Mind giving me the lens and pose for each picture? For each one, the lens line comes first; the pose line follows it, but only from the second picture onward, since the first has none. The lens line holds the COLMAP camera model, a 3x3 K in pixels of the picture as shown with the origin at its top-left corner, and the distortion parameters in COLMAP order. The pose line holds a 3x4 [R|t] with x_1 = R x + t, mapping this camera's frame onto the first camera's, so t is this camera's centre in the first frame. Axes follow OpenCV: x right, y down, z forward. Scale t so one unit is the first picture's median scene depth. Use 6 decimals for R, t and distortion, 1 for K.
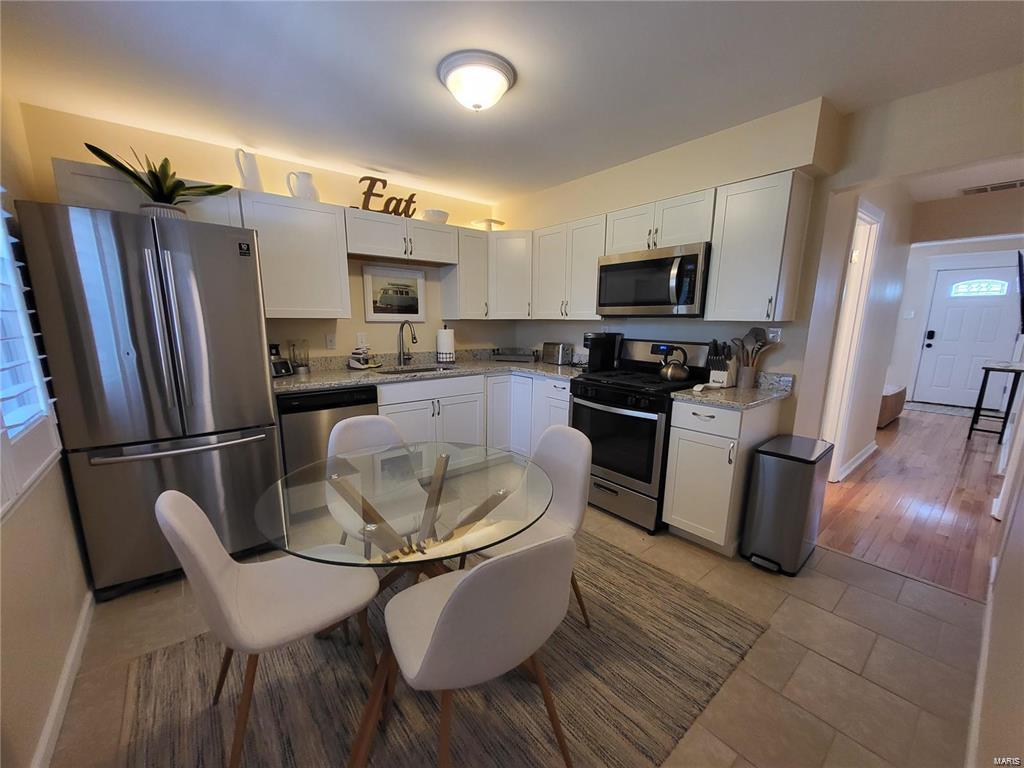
lens RADIAL K [[401.4, 0, 504.4], [0, 401.4, 386.4], [0, 0, 1]] dist [0.000342, -0.002043]
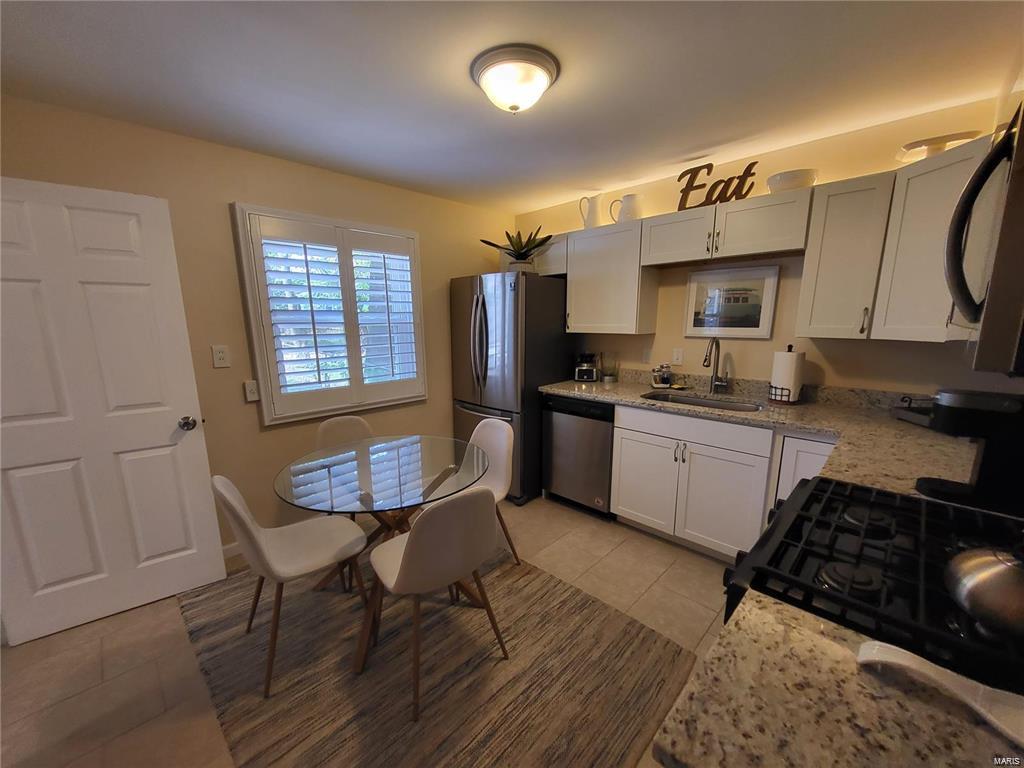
lens RADIAL K [[401.4, 0, 505.5], [0, 401.4, 388.6], [0, 0, 1]] dist [0.000342, -0.002043]
pose [[0.116276, 0.163452, -0.979675, 0.515955], [-0.154464, 0.977340, 0.144729, -0.123113], [0.981132, 0.134496, 0.138889, 0.538812]]
